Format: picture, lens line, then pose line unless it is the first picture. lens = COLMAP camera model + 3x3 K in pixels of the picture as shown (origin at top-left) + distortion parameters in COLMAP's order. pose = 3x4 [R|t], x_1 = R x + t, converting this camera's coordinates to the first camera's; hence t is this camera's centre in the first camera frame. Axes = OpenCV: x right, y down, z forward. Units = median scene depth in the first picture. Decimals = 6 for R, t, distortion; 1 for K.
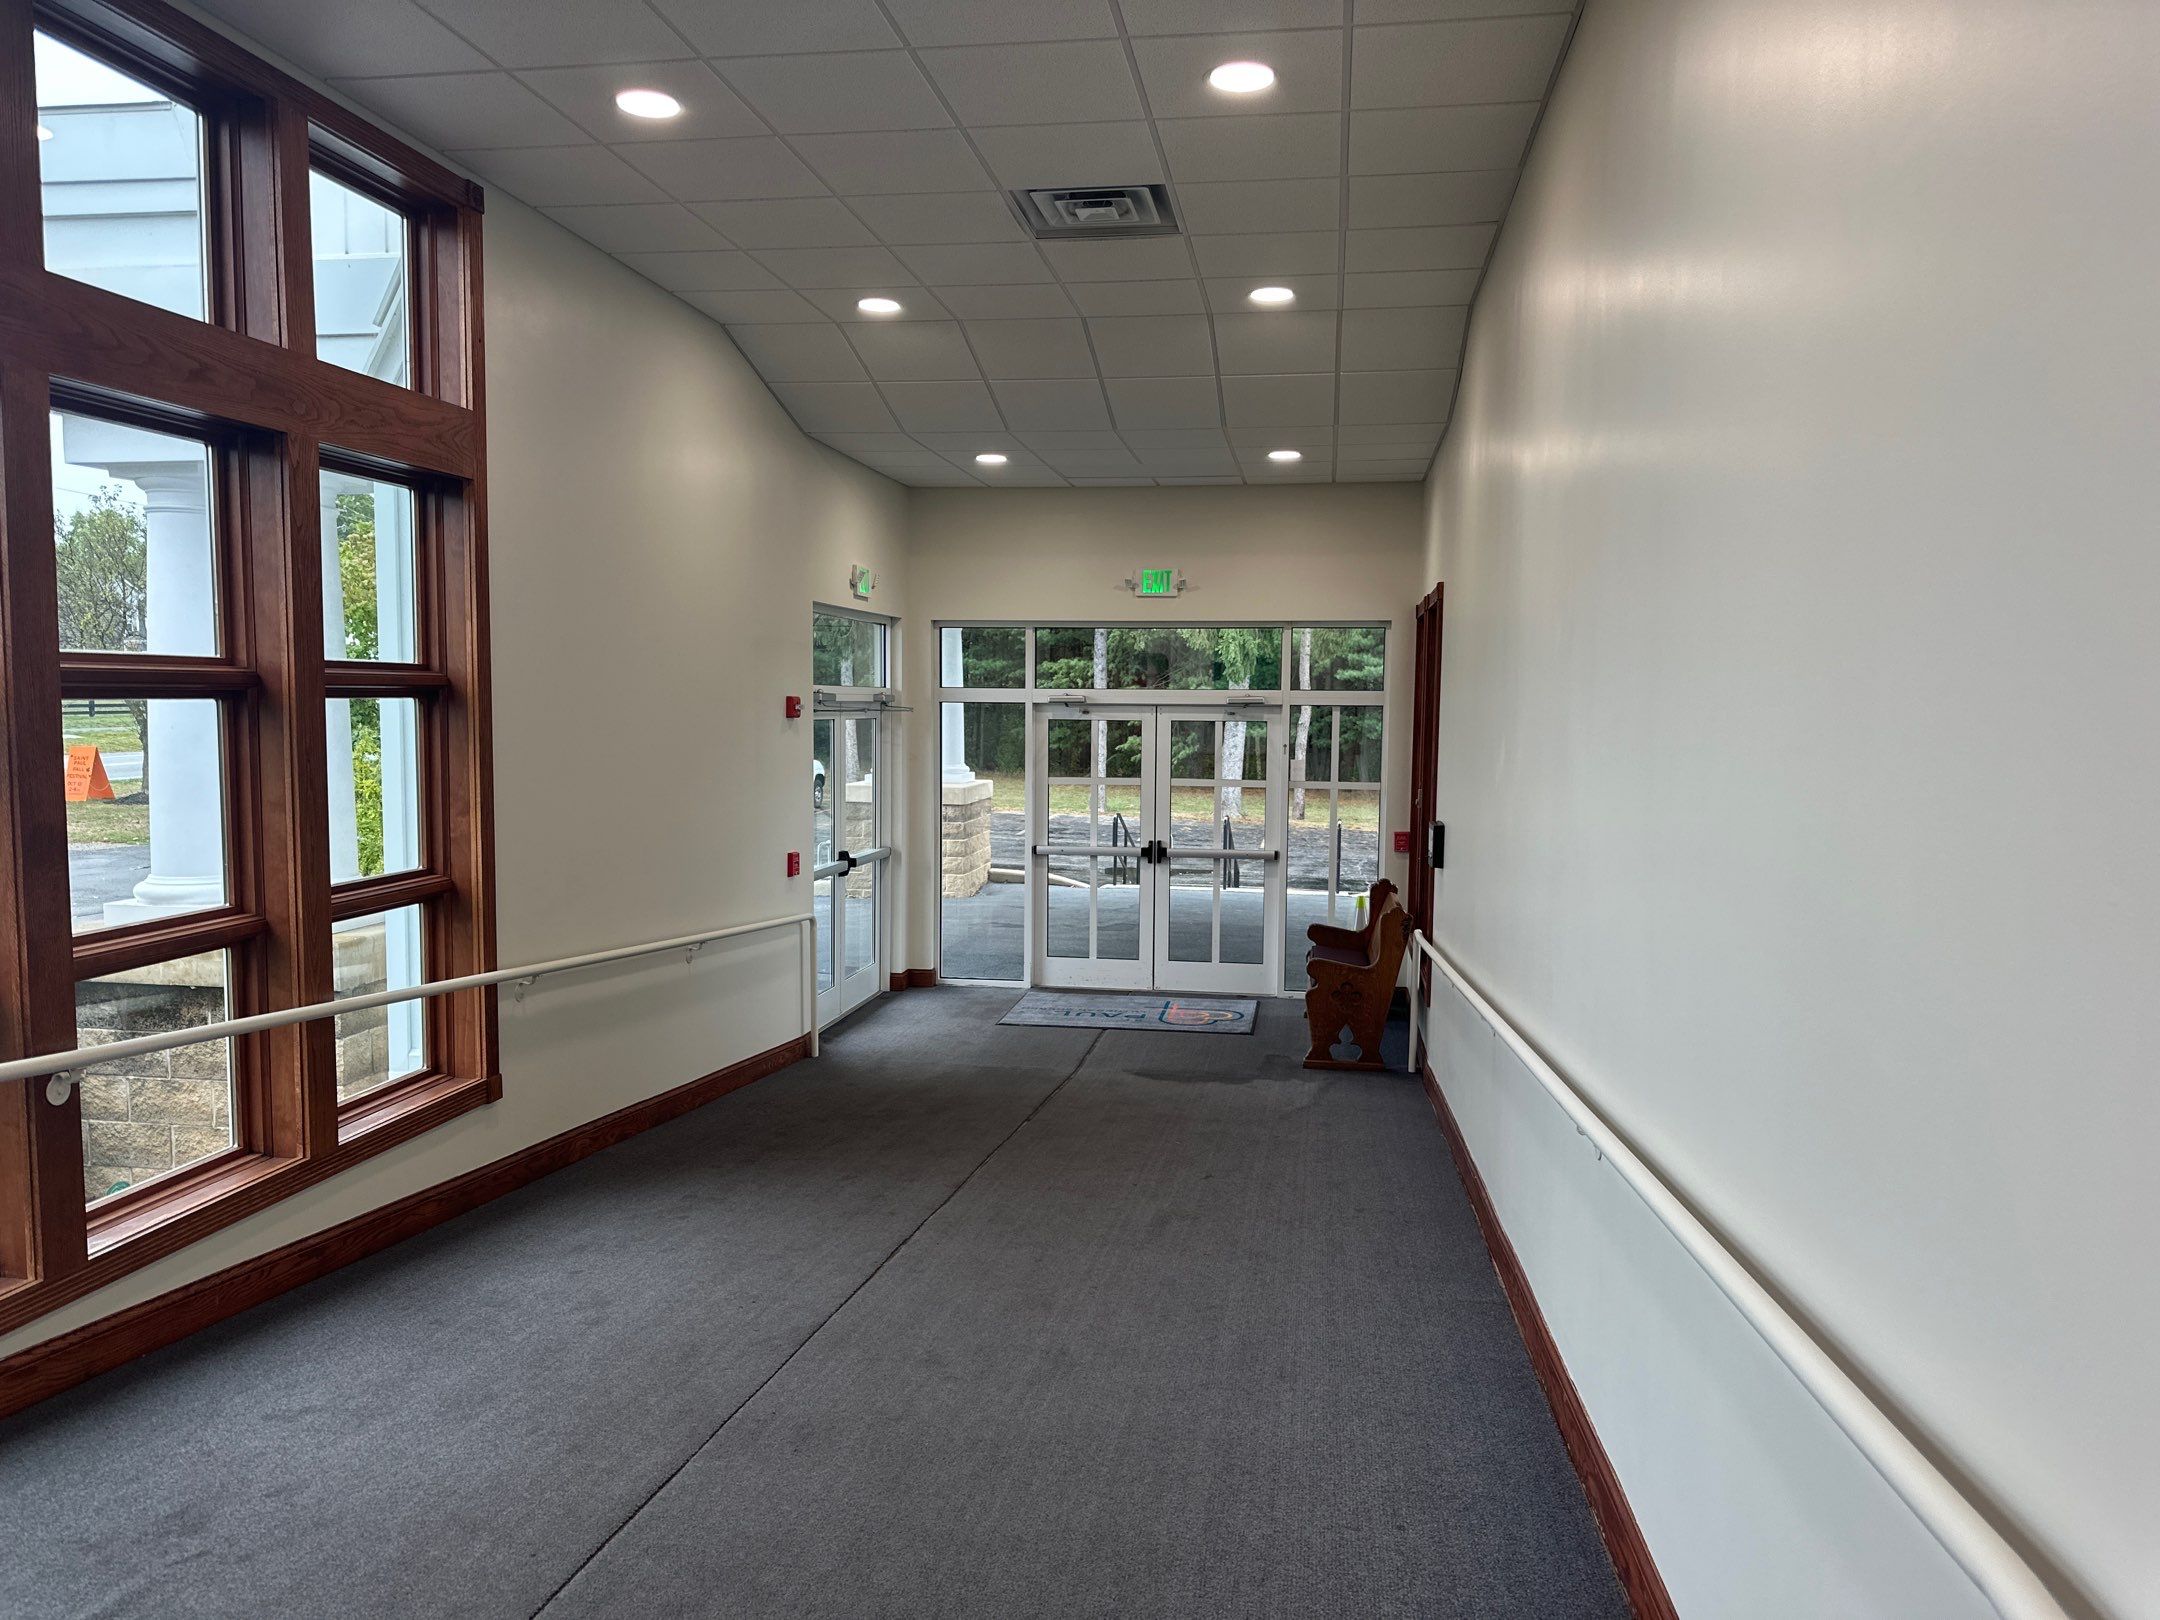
lens RADIAL K [[1523.4, 0, 1095.4], [0, 1523.4, 816.0], [0, 0, 1]] dist [0.109858, -0.126977]
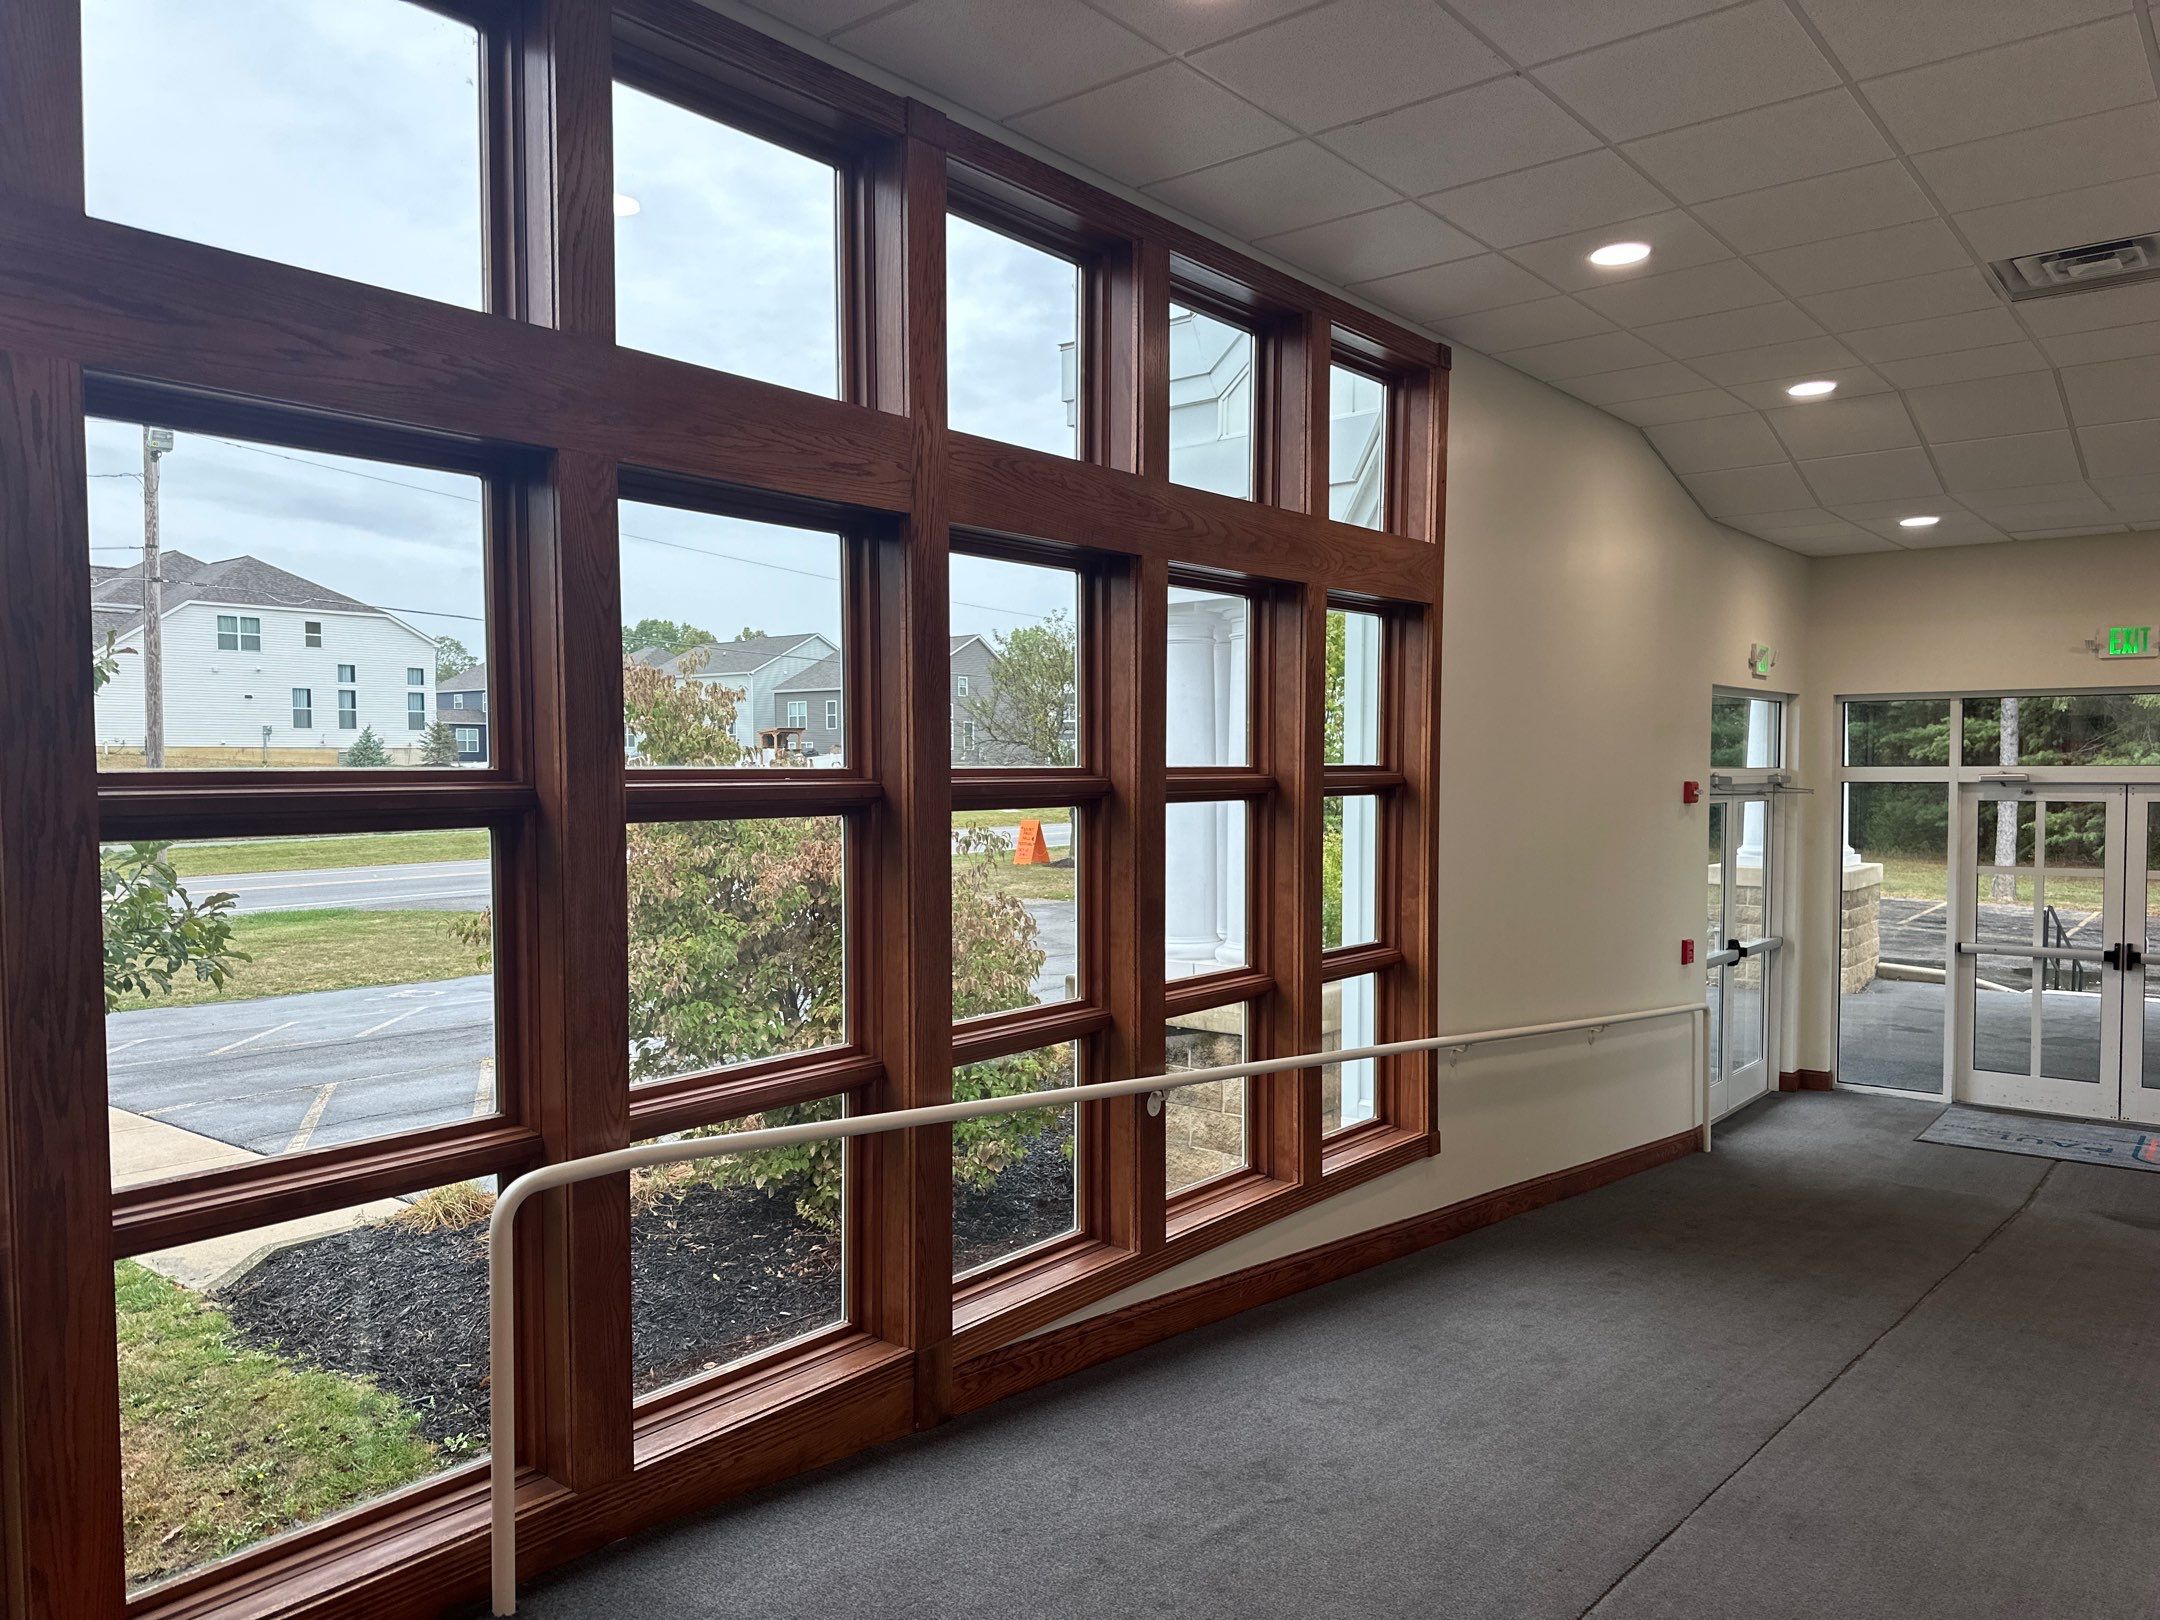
lens RADIAL K [[1523.4, 0, 1095.4], [0, 1523.4, 816.0], [0, 0, 1]] dist [0.109858, -0.126977]
pose [[0.864858, 0.004105, -0.502001, -0.046275], [-0.028116, 0.998793, -0.040271, -0.007998], [0.501229, 0.048943, 0.863929, -0.089045]]
